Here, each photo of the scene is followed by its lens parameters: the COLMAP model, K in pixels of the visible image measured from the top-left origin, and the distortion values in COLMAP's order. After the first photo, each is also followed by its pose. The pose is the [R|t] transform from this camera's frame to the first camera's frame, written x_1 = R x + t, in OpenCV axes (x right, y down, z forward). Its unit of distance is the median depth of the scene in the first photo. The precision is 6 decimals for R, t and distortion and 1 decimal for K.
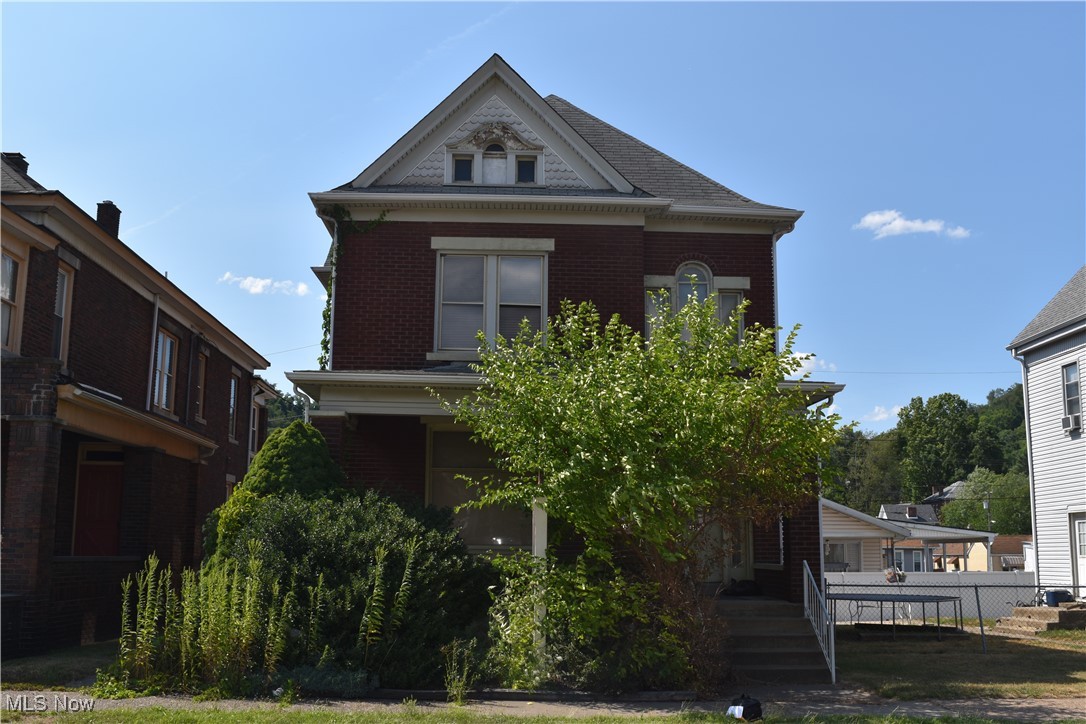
lens RADIAL K [[1103.0, 0, 543.0], [0, 1103.0, 362.0], [0, 0, 1]] dist [-0.060851, 0.021548]
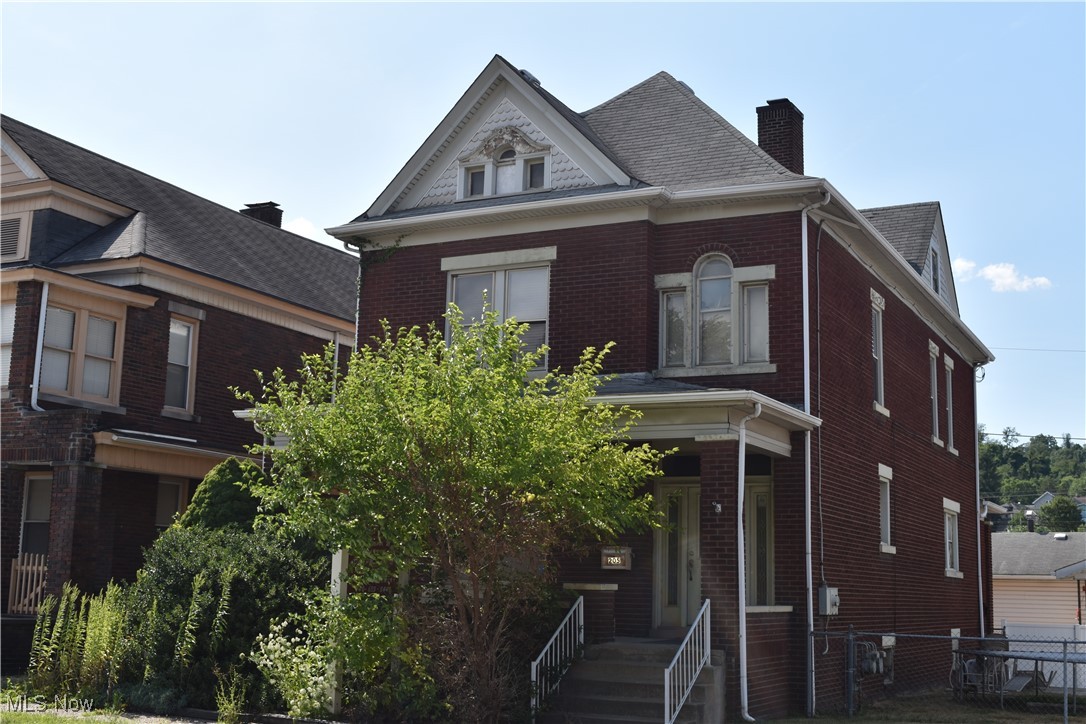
lens RADIAL K [[1336.8, 0, 543.0], [0, 1336.8, 362.0], [0, 0, 1]] dist [-0.028901, -0.014678]
pose [[0.875630, -0.069340, -0.477979, 0.523555], [0.065567, 0.997545, -0.024597, 0.010808], [0.478511, -0.009802, 0.878027, 0.019552]]
